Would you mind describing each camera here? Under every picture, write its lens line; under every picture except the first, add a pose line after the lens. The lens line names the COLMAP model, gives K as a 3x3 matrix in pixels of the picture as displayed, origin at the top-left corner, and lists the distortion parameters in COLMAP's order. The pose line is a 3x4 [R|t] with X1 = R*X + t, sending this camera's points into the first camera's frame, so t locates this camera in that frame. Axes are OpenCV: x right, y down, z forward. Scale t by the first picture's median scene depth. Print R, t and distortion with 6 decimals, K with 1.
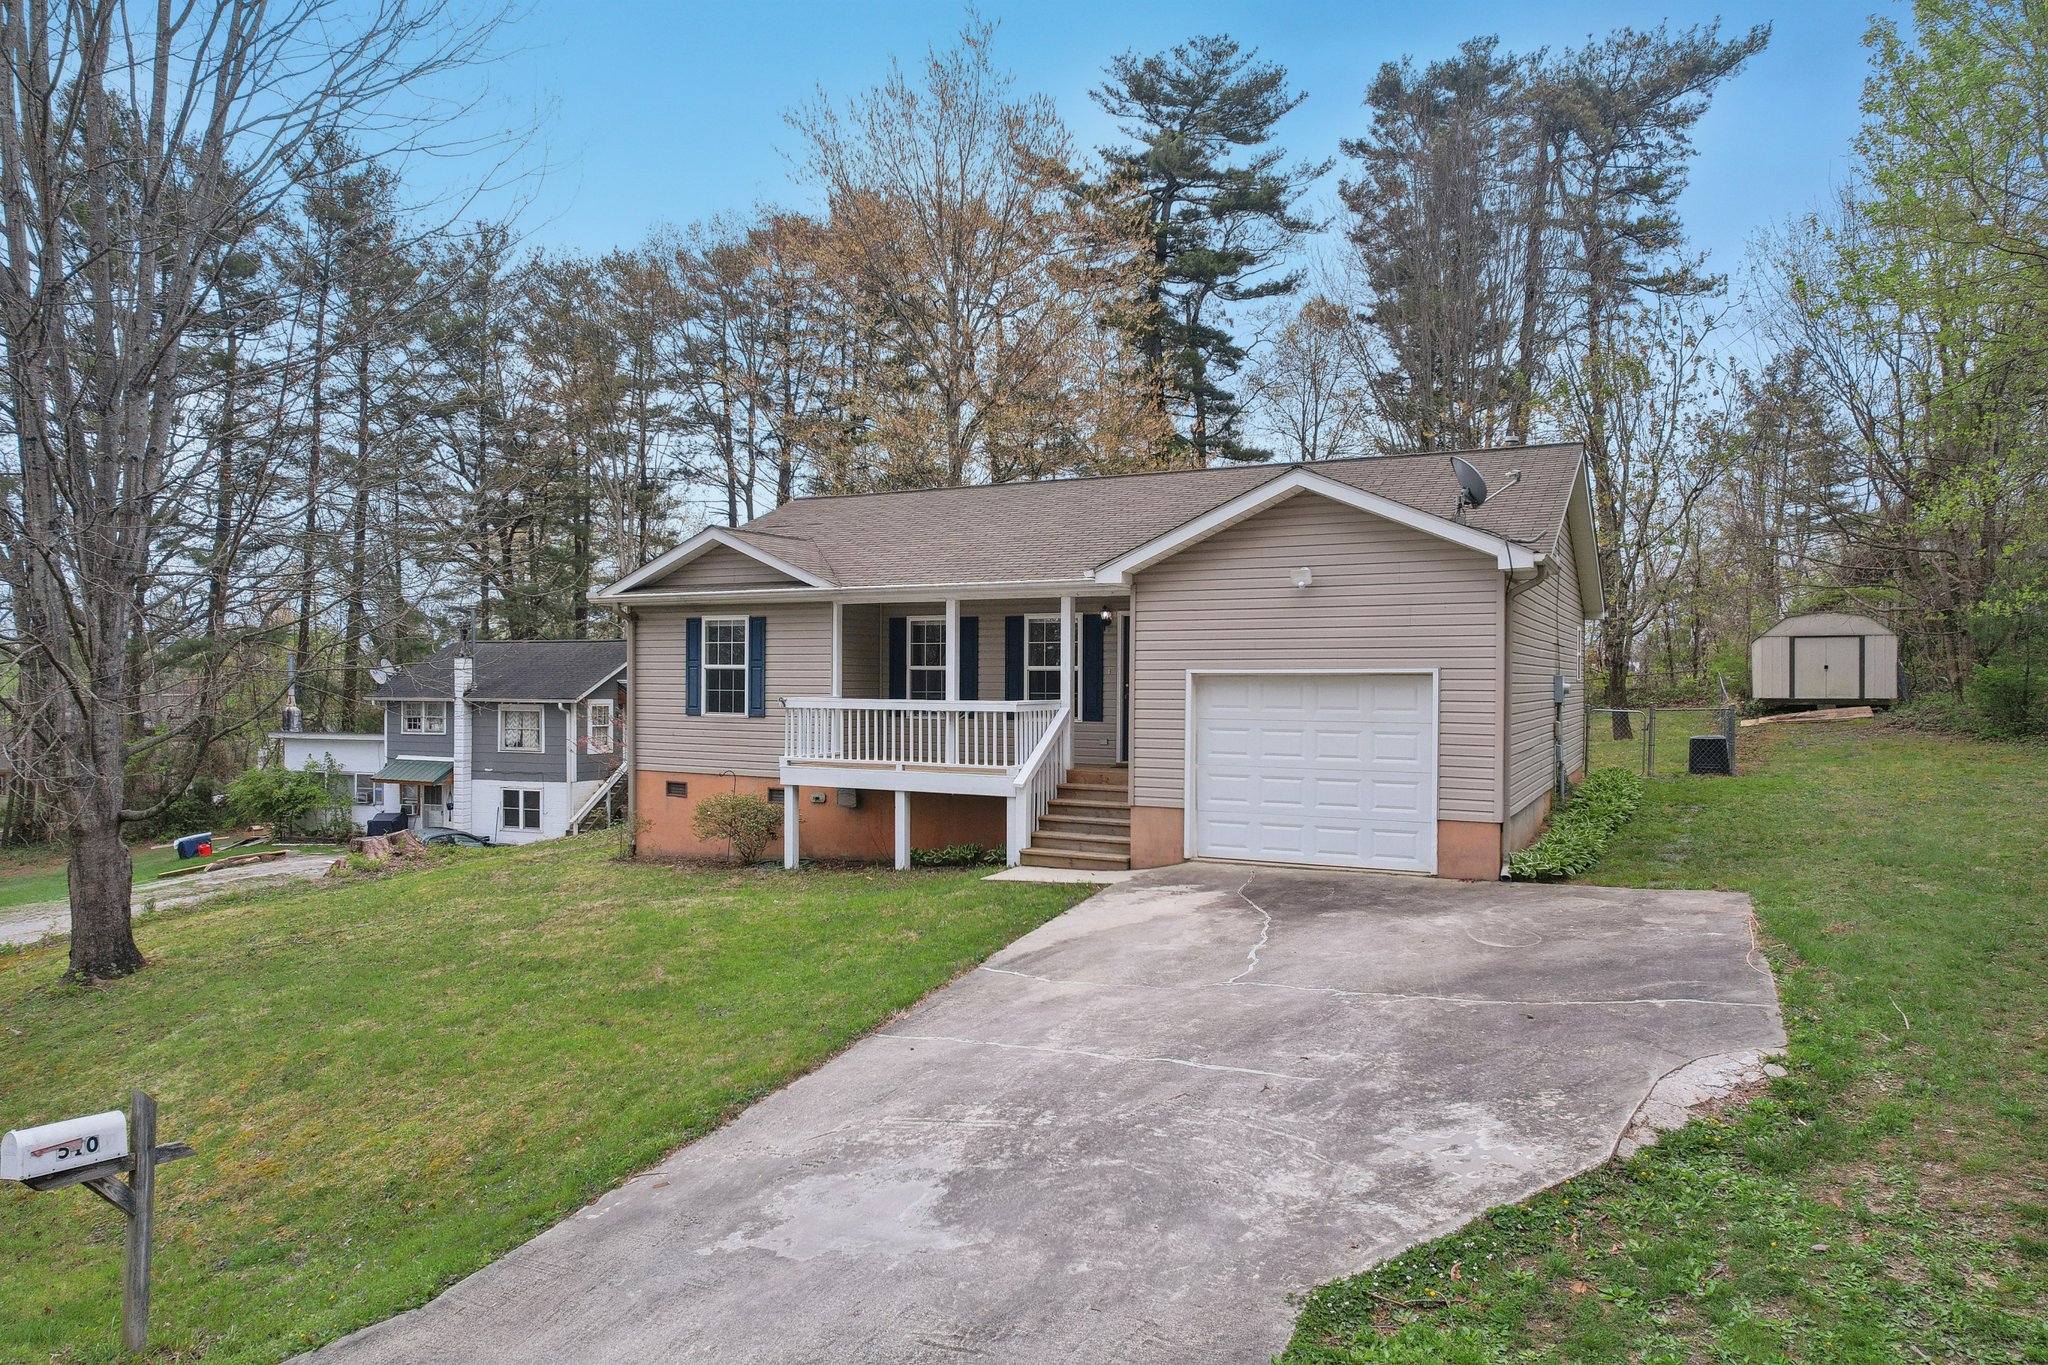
lens RADIAL K [[1313.1, 0, 1032.1], [0, 1313.1, 685.6], [0, 0, 1]] dist [-0.077325, 0.073270]
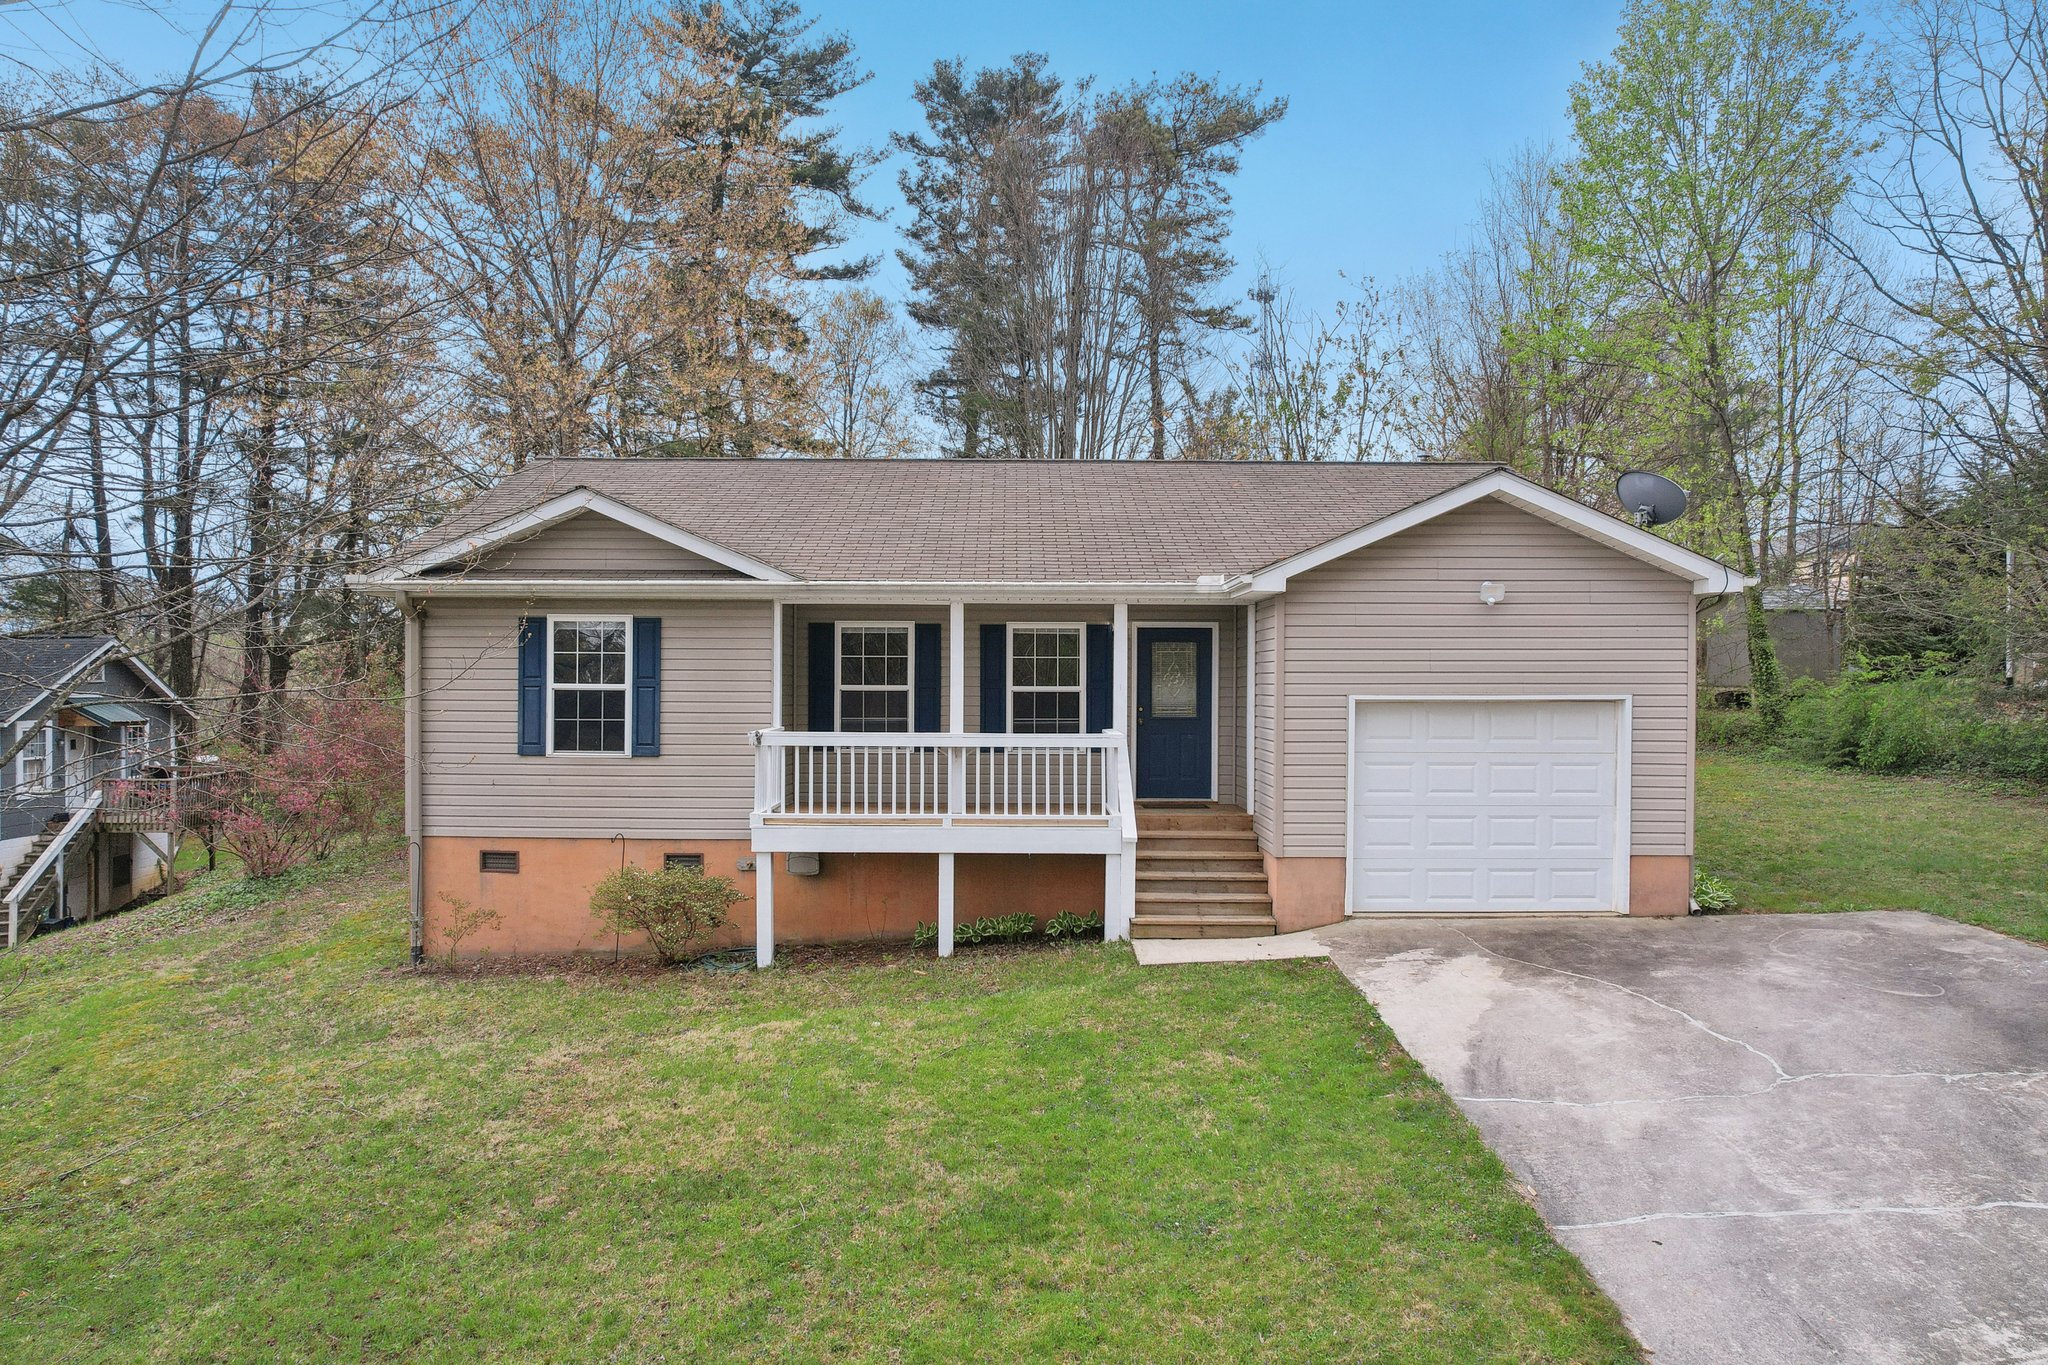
lens RADIAL K [[1320.4, 0, 1029.1], [0, 1320.4, 684.1], [0, 0, 1]] dist [-0.077119, 0.069884]
pose [[0.885371, -0.001414, 0.464884, -0.360866], [0.002336, 0.999996, -0.001409, -0.014551], [-0.464880, 0.002333, 0.885371, 0.261079]]
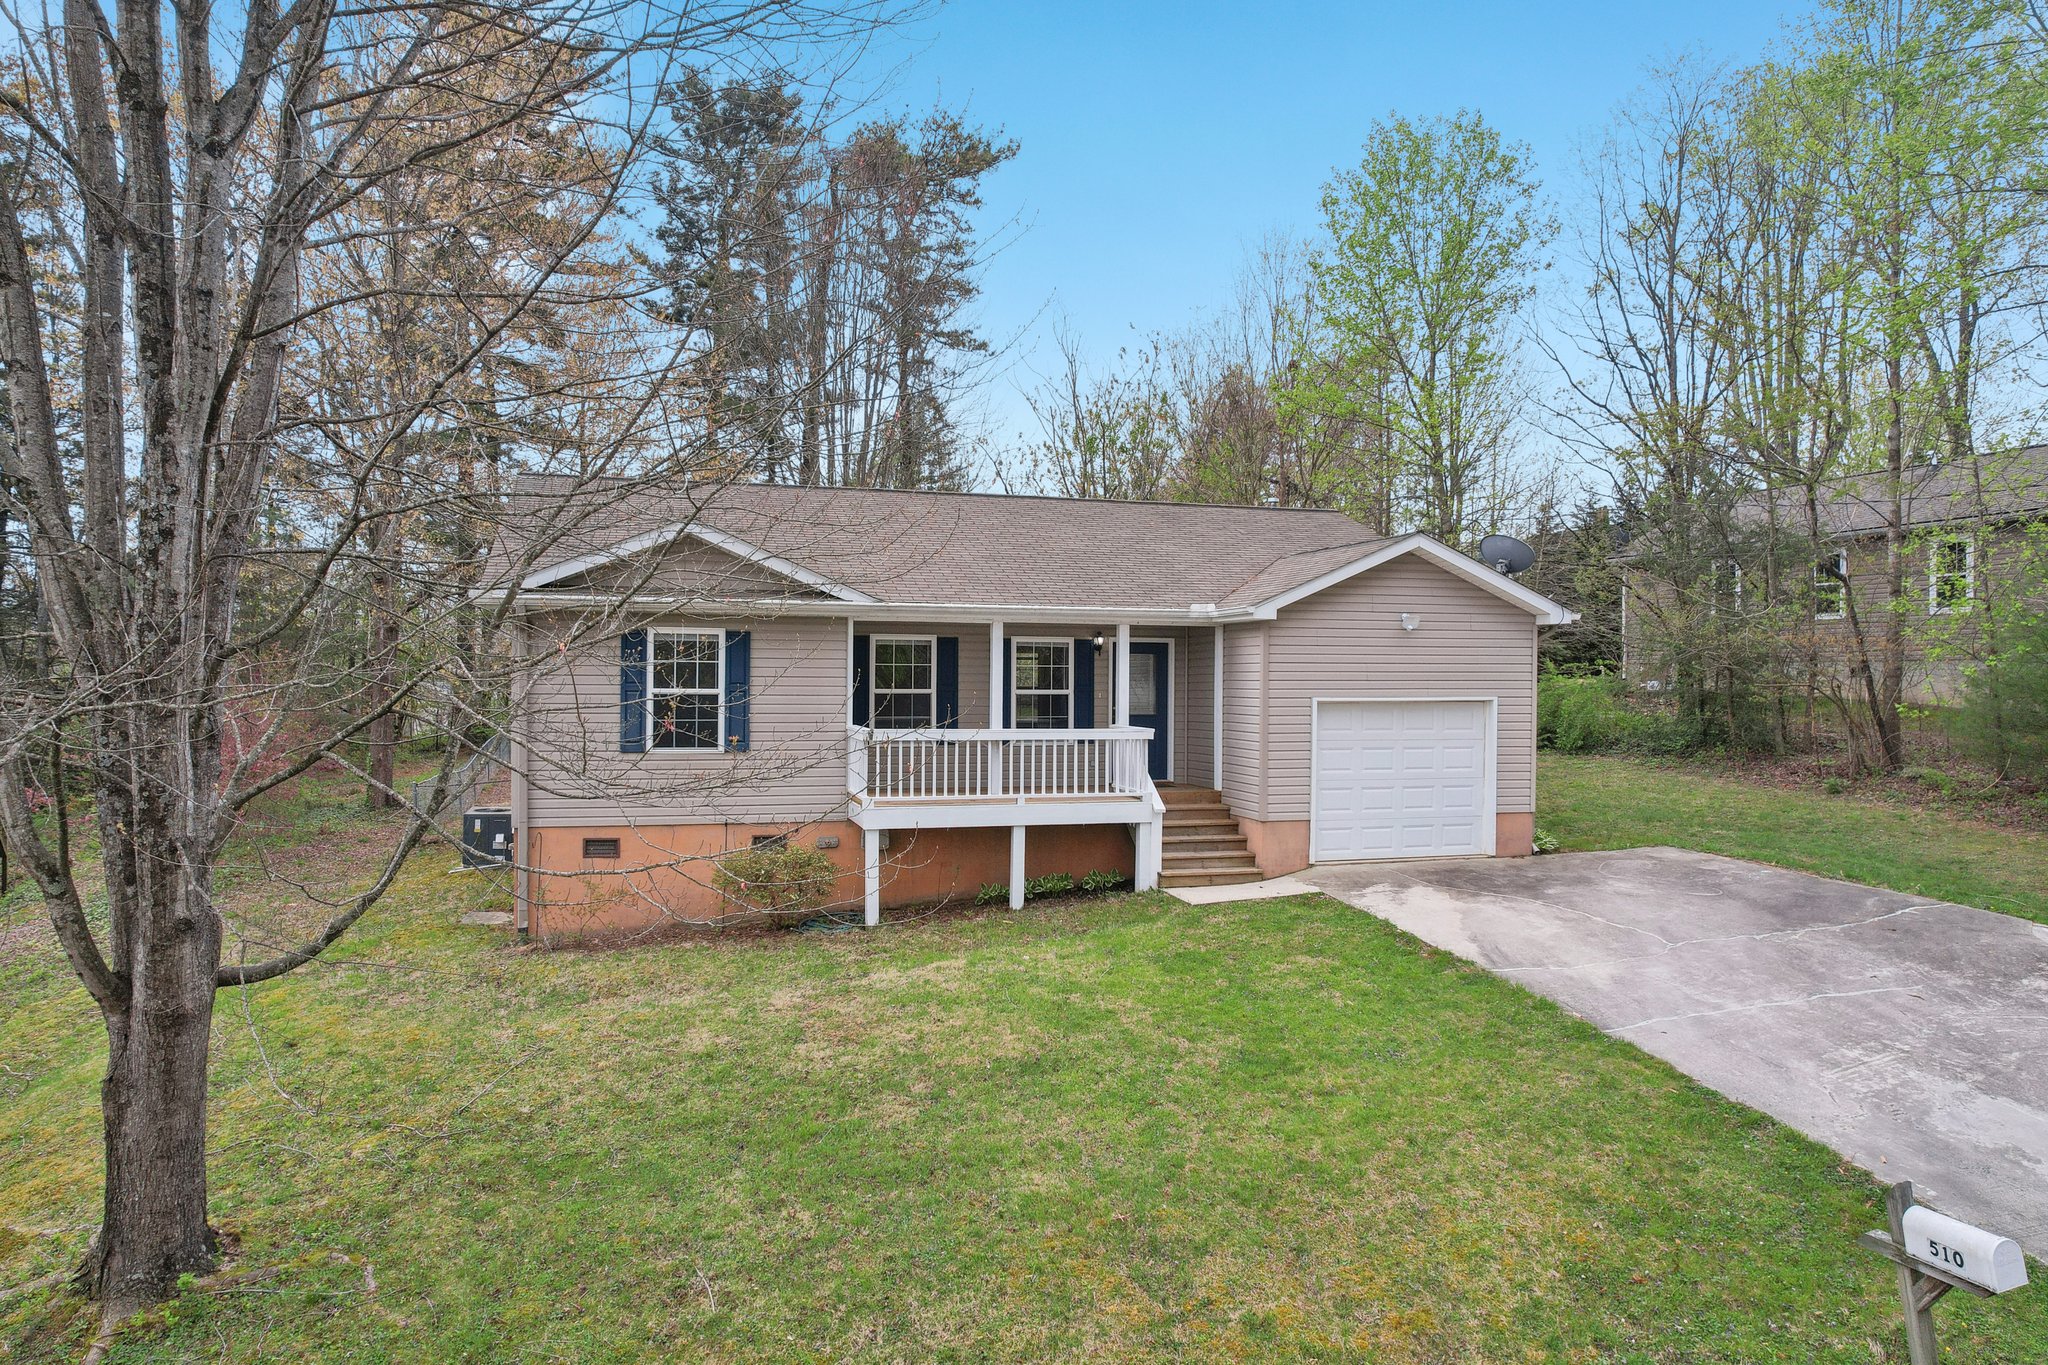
lens RADIAL K [[1320.4, 0, 1029.1], [0, 1320.4, 684.1], [0, 0, 1]] dist [-0.077119, 0.069884]
pose [[0.719810, -0.003379, 0.694163, -0.658181], [0.000903, 0.999992, 0.003932, -0.022159], [-0.694171, -0.002203, 0.719807, 0.271843]]
